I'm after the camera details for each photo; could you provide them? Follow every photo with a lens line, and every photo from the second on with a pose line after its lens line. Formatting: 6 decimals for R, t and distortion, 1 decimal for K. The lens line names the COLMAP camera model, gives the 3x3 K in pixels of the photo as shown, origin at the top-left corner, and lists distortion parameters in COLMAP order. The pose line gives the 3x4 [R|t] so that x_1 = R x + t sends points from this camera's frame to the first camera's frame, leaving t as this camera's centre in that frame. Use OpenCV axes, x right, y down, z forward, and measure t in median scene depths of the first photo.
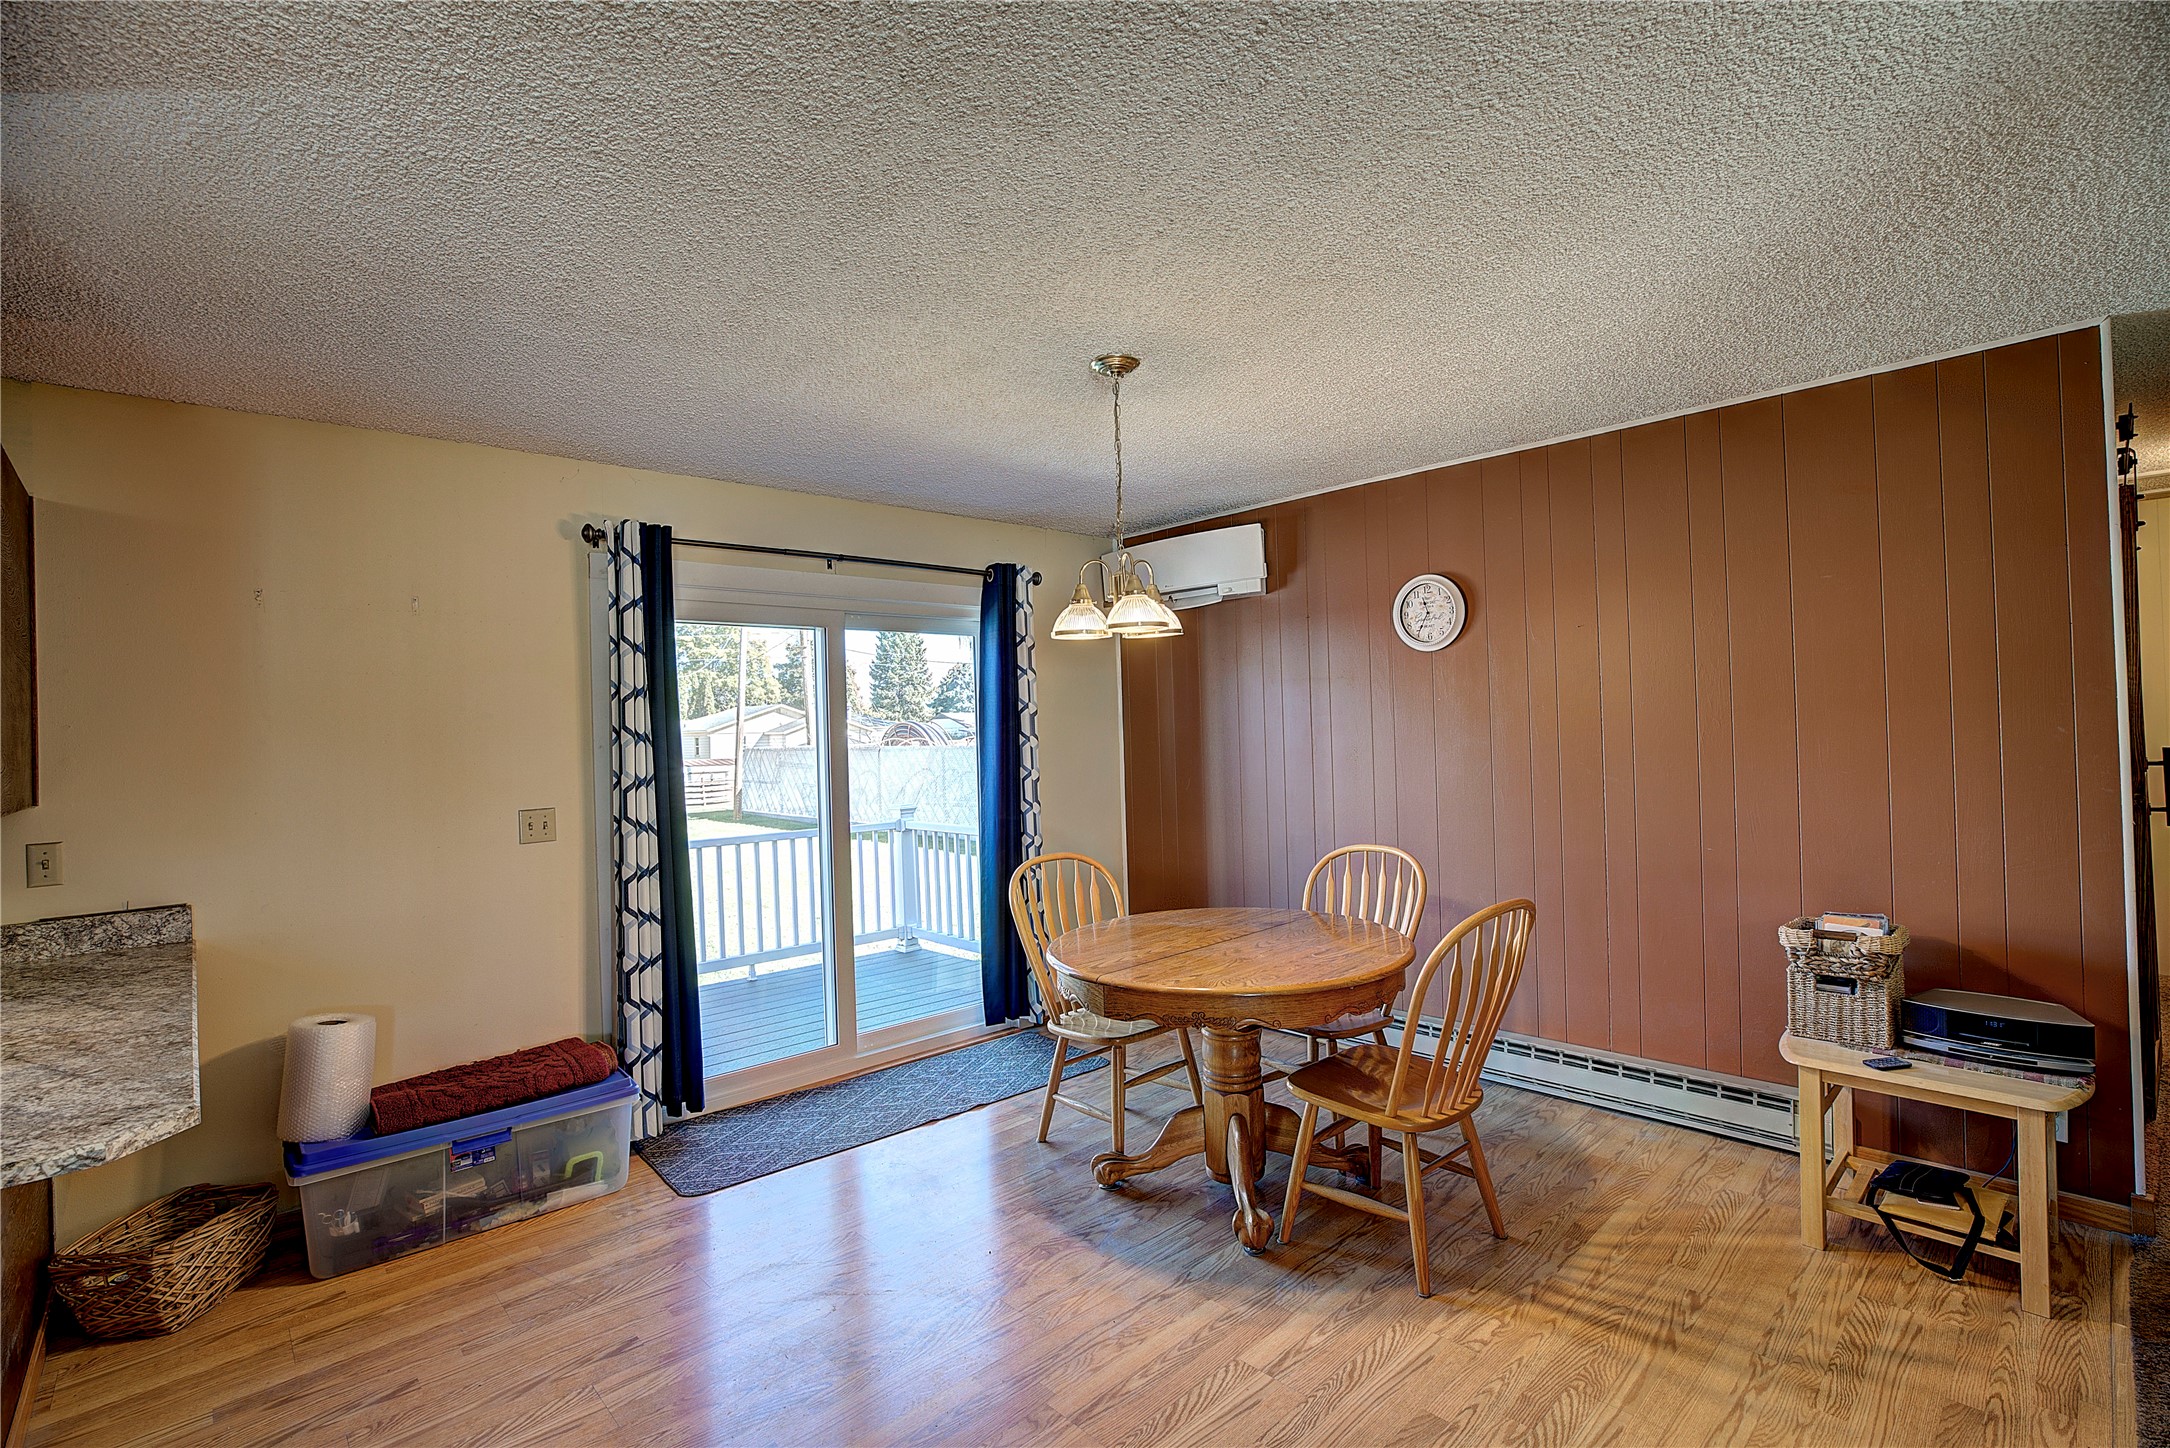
lens RADIAL K [[984.7, 0, 1076.2], [0, 984.7, 715.9], [0, 0, 1]] dist [-0.045261, 0.012817]
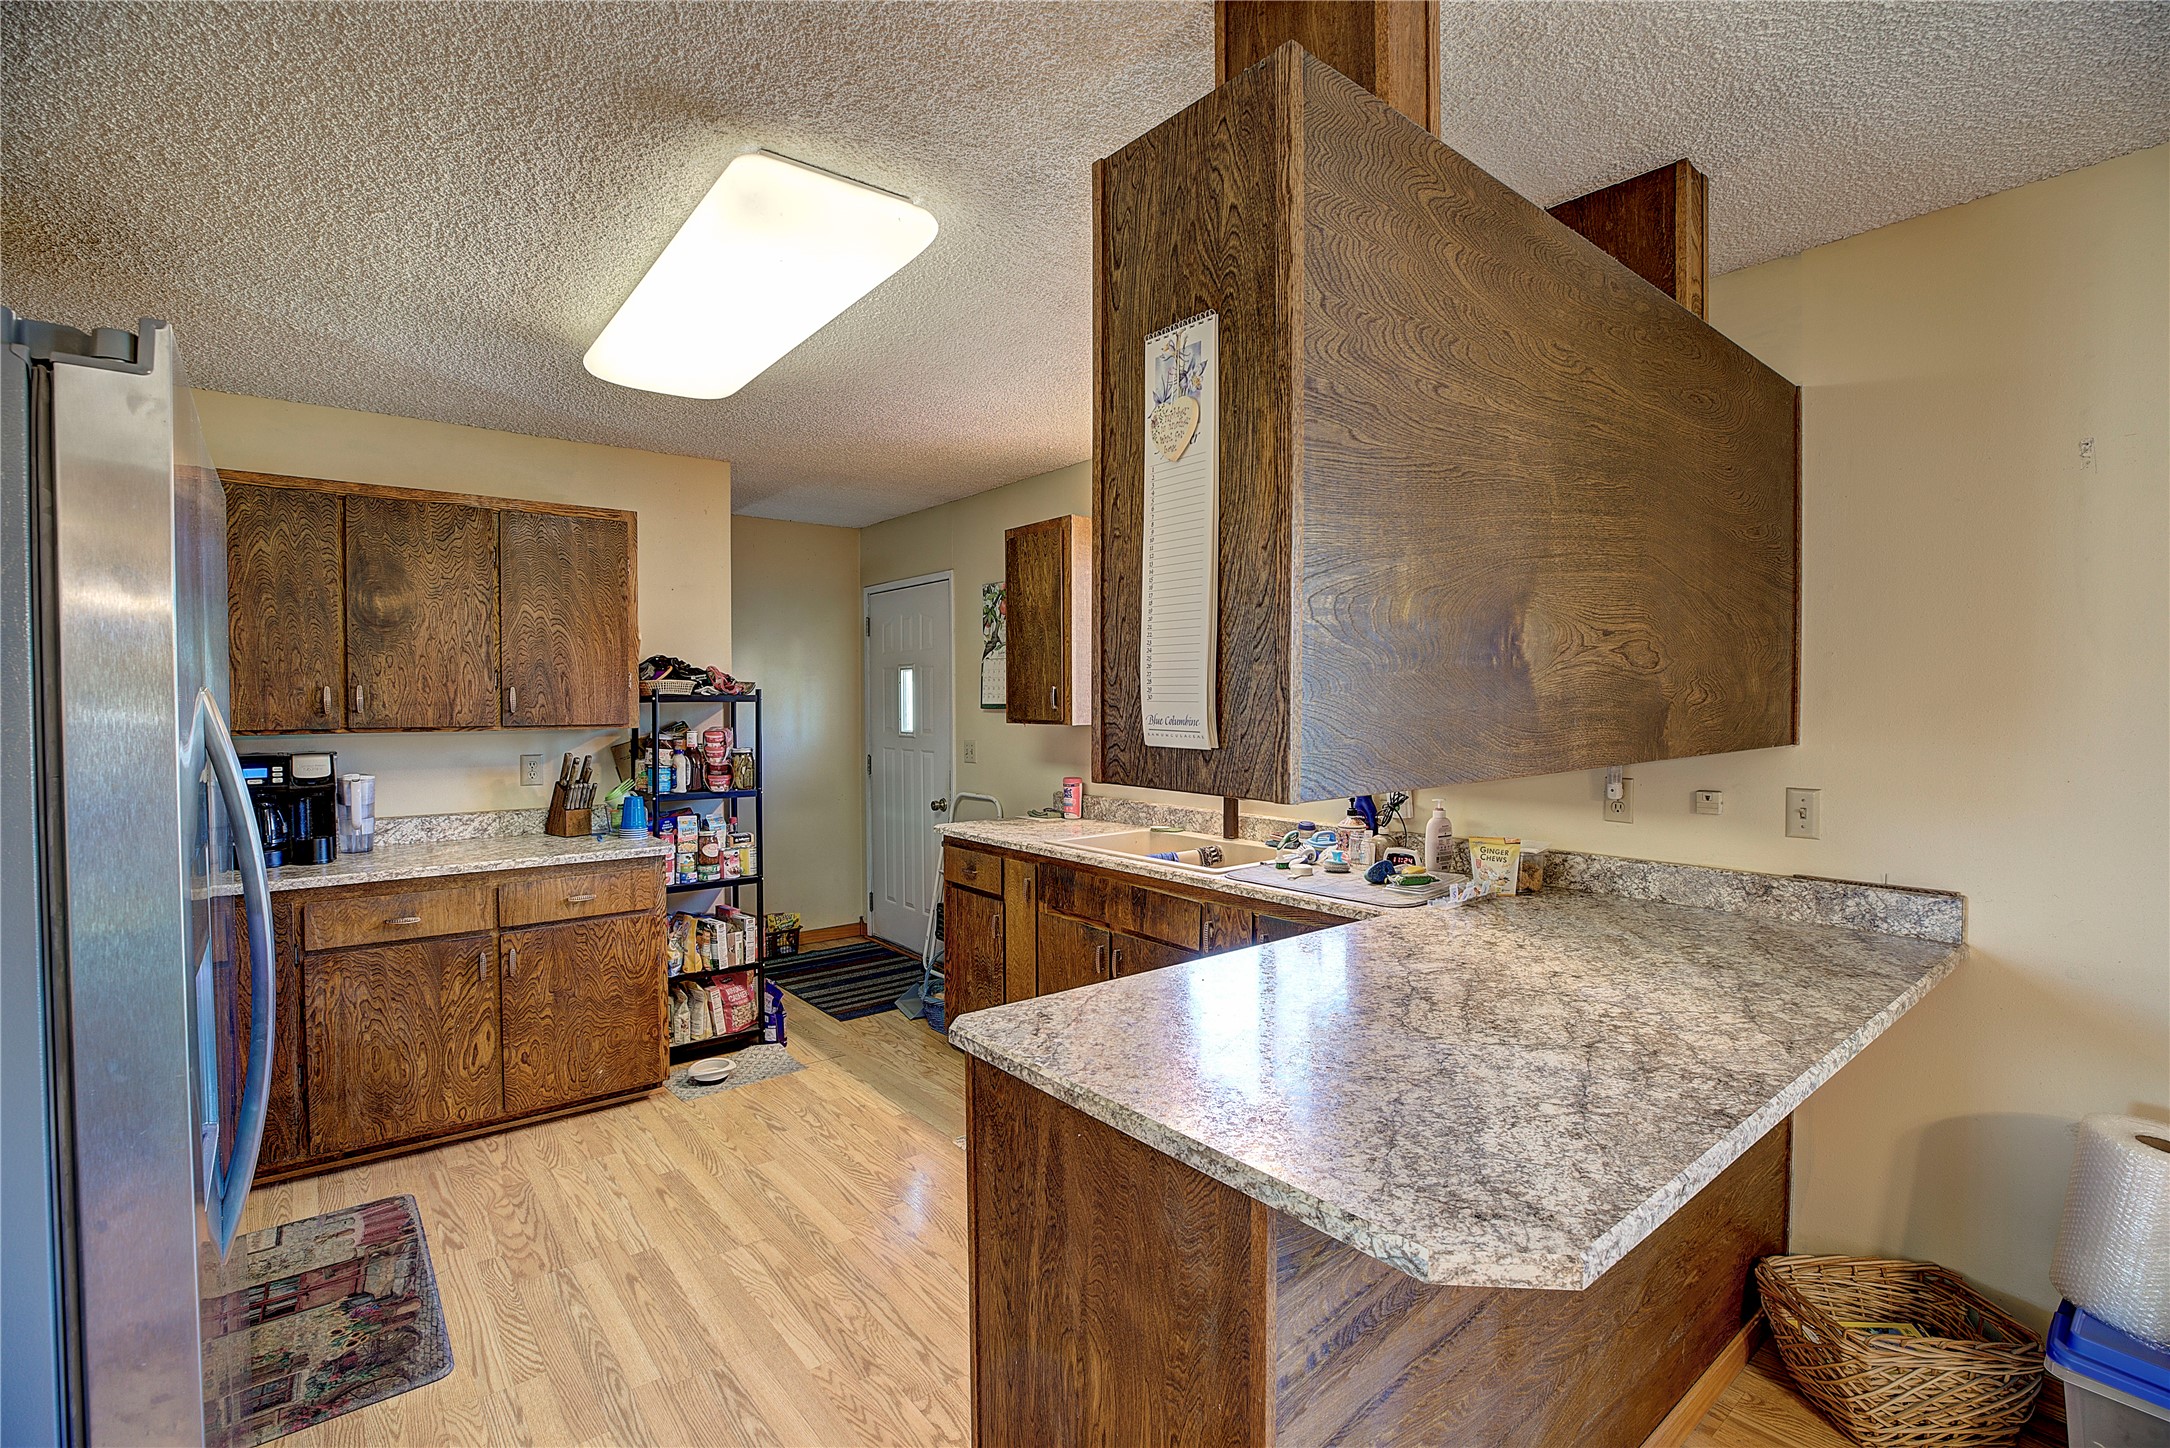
lens RADIAL K [[984.7, 0, 1077.7], [0, 984.7, 718.8], [0, 0, 1]] dist [-0.045261, 0.012817]
pose [[-0.071828, 0.053855, -0.995962, -0.148990], [0.016600, 0.998467, 0.052793, 0.011833], [0.997279, -0.012741, -0.072612, 0.357427]]
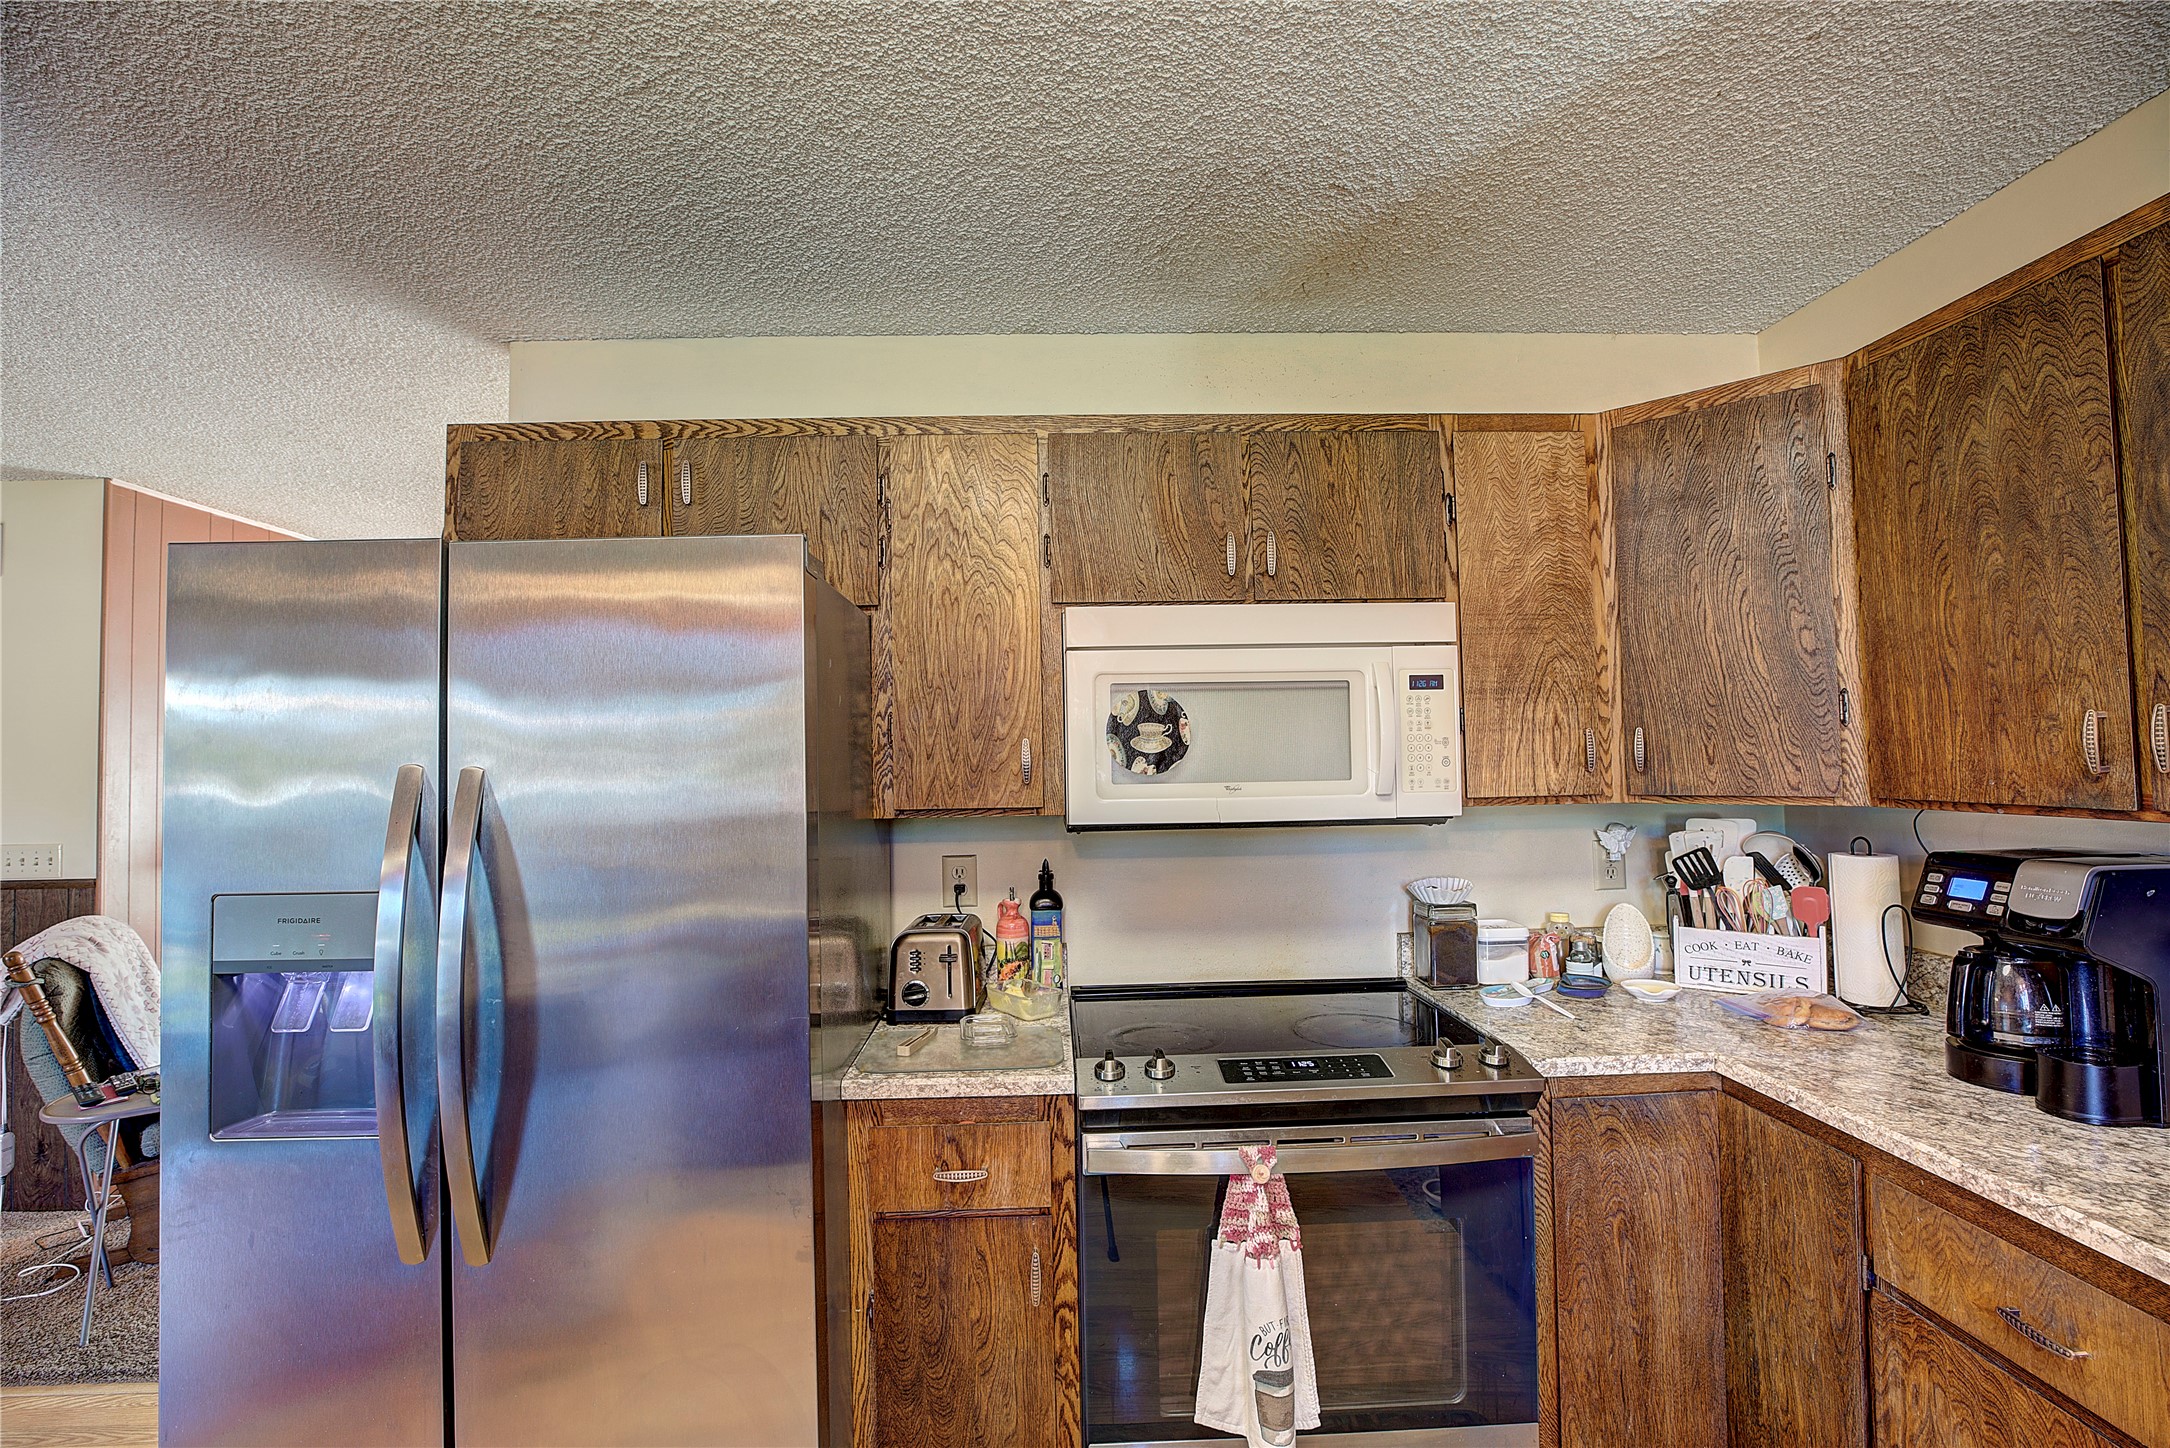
lens RADIAL K [[984.7, 0, 1078.6], [0, 984.7, 719.6], [0, 0, 1]] dist [-0.045261, 0.012817]
pose [[-0.751265, 0.072673, 0.655988, -1.093185], [0.036659, 0.996980, -0.068465, 0.036654], [-0.658982, -0.027387, -0.751660, 0.105224]]
